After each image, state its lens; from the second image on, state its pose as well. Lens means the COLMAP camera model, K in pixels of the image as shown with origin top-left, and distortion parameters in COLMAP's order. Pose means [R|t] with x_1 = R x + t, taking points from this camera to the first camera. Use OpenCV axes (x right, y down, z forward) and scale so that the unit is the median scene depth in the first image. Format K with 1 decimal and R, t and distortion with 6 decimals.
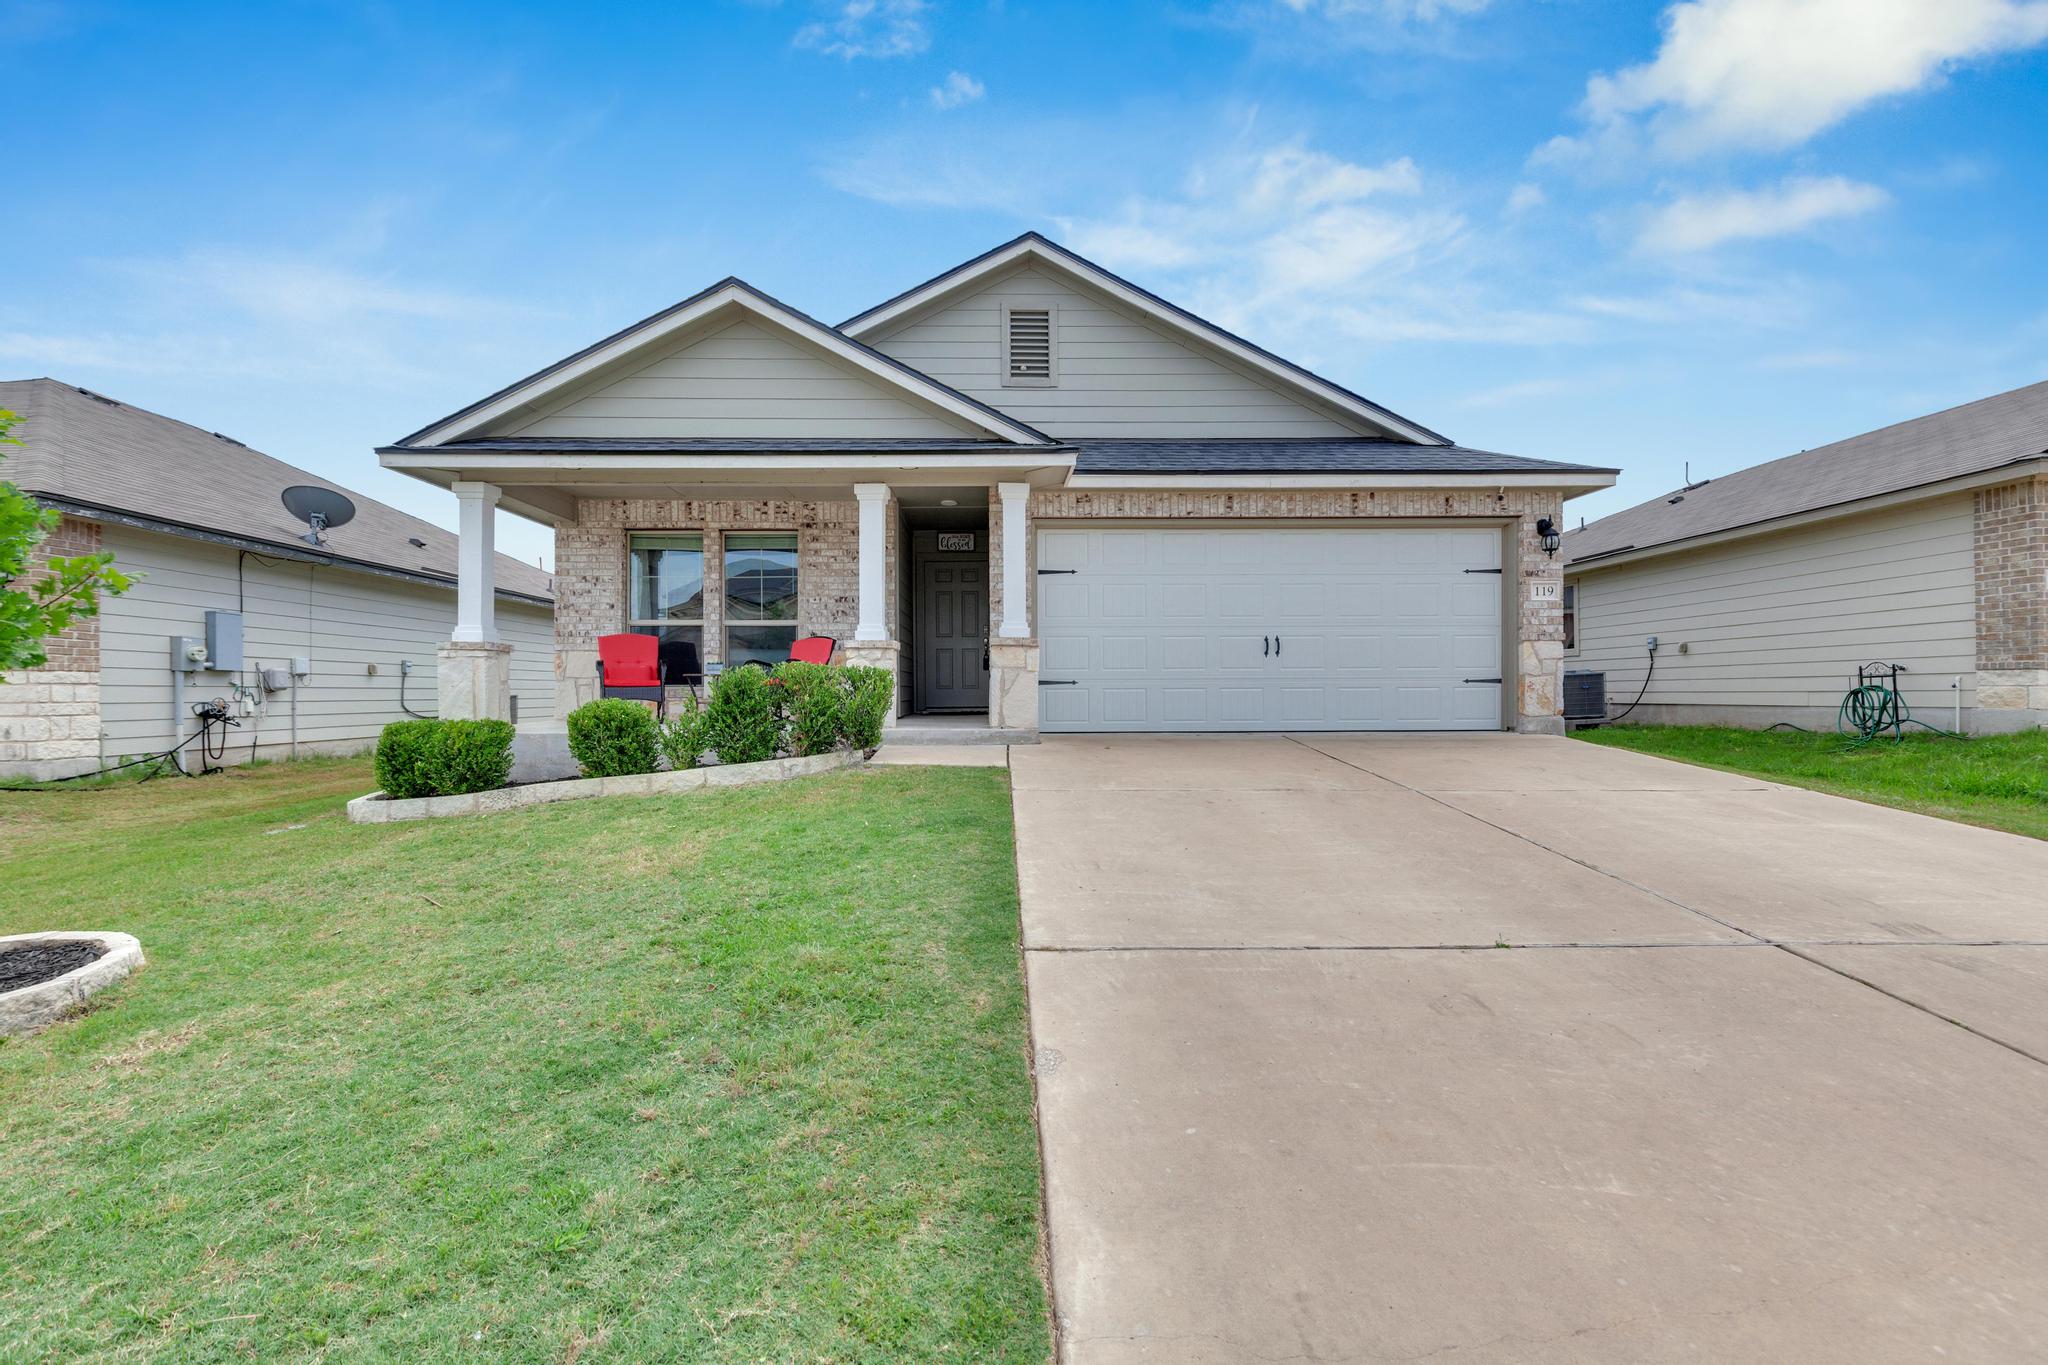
lens RADIAL K [[914.7, 0, 1020.0], [0, 914.7, 687.6], [0, 0, 1]] dist [0.007415, -0.000165]
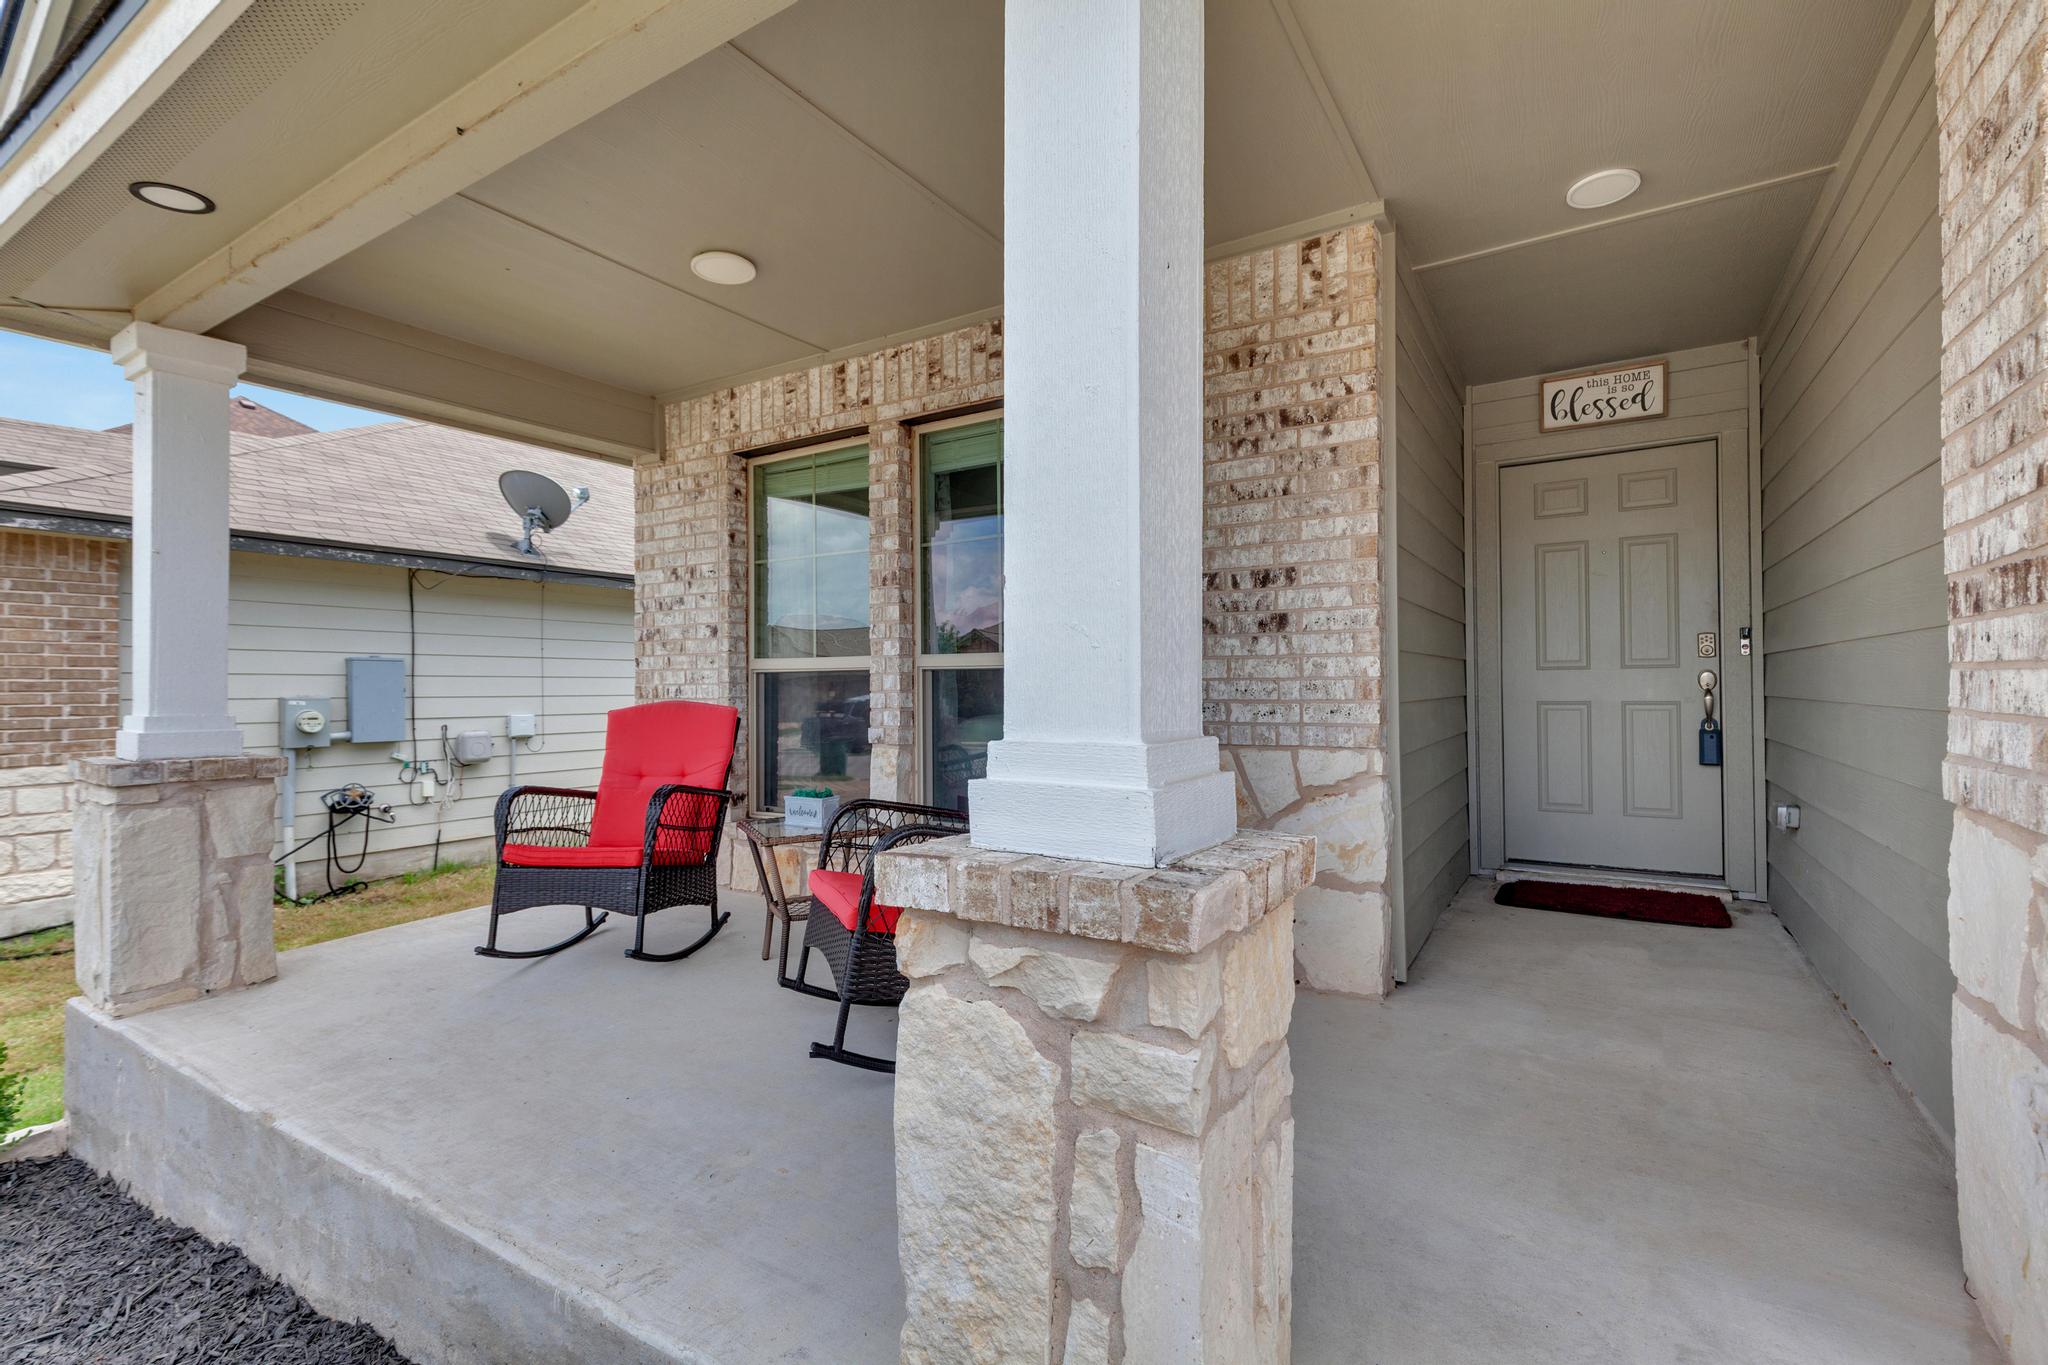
lens RADIAL K [[914.7, 0, 1015.4], [0, 914.7, 682.4], [0, 0, 1]] dist [0.007415, -0.000165]
pose [[0.830861, -0.004538, -0.556462, -0.073876], [0.005041, 0.999987, -0.000628, -0.061913], [0.556458, -0.002283, 0.830873, 0.703437]]
